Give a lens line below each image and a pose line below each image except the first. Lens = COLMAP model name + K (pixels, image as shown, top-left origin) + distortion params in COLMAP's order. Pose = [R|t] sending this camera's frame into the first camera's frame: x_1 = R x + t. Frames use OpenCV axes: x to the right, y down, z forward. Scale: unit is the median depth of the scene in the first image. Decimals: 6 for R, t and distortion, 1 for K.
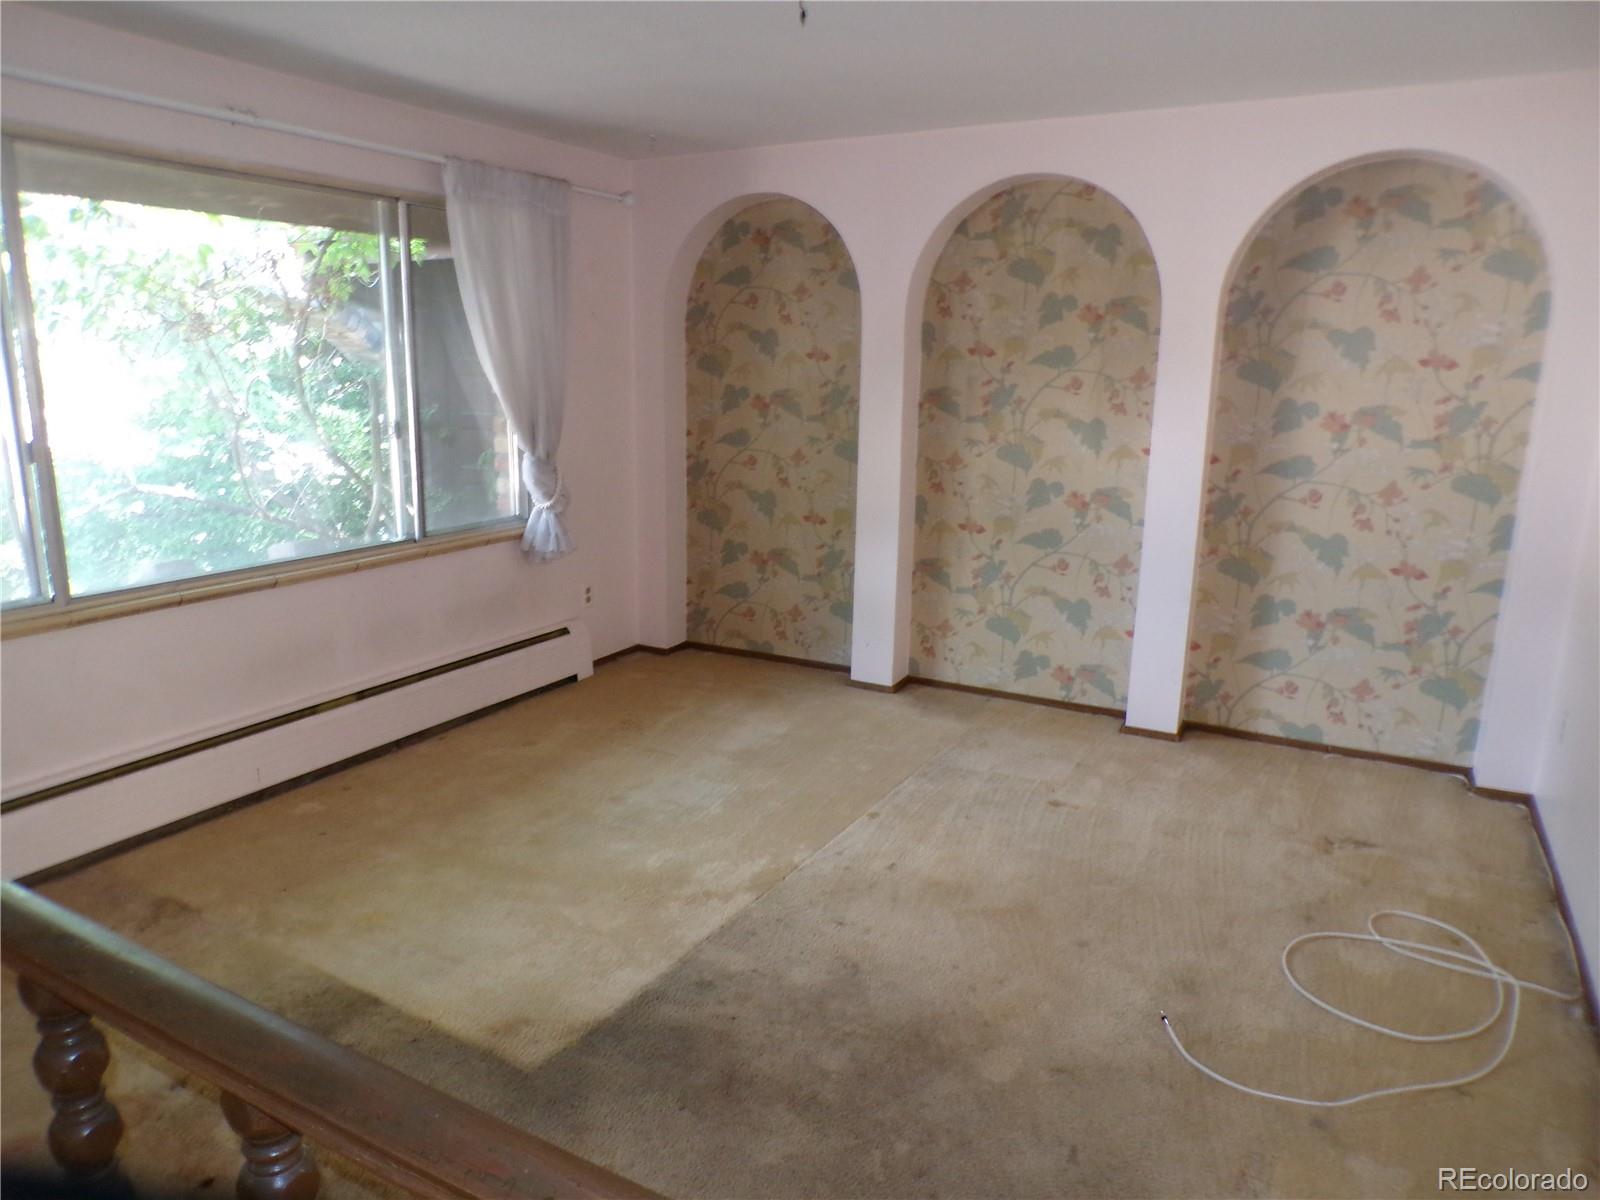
lens RADIAL K [[1083.1, 0, 798.2], [0, 1083.1, 606.6], [0, 0, 1]] dist [-0.045124, 0.023486]
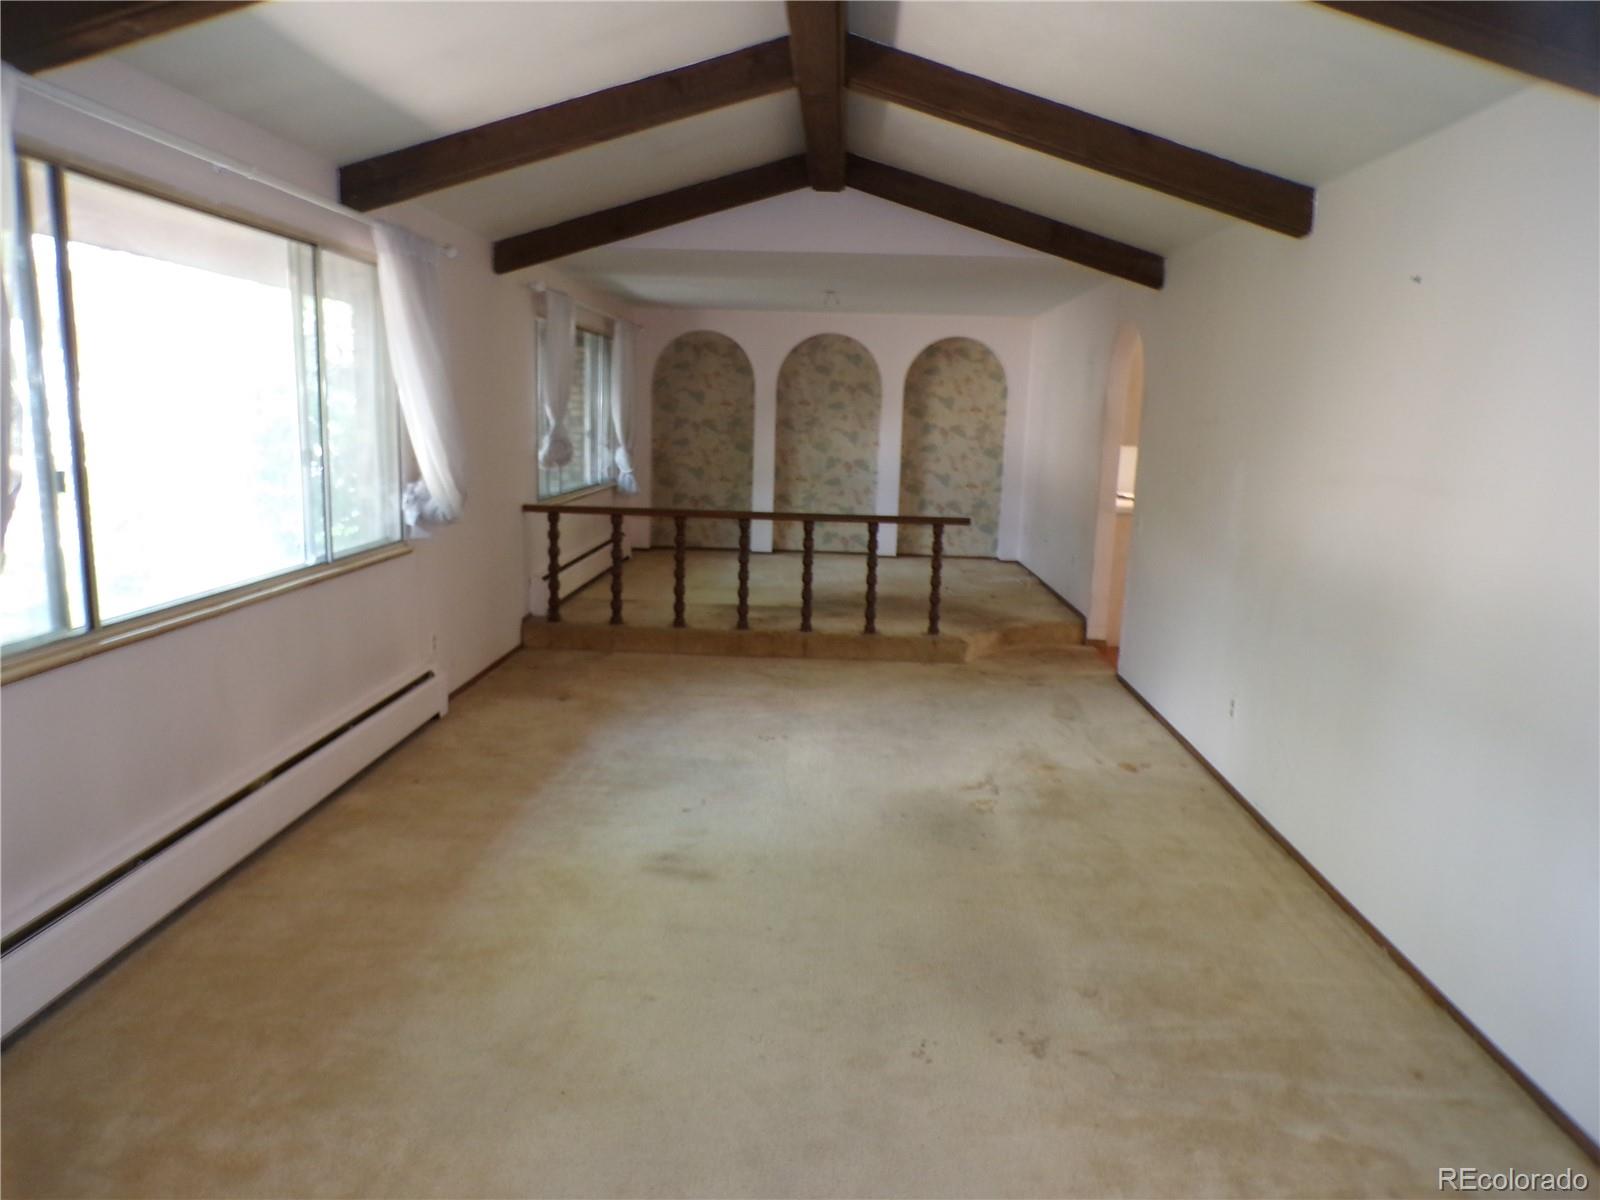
lens RADIAL K [[1083.1, 0, 799.9], [0, 1083.1, 600.2], [0, 0, 1]] dist [-0.045124, 0.023486]
pose [[0.888430, -0.065984, 0.454245, -0.985372], [0.086661, 0.995928, -0.024826, 0.261731], [-0.450757, 0.061421, 0.890531, -1.121118]]
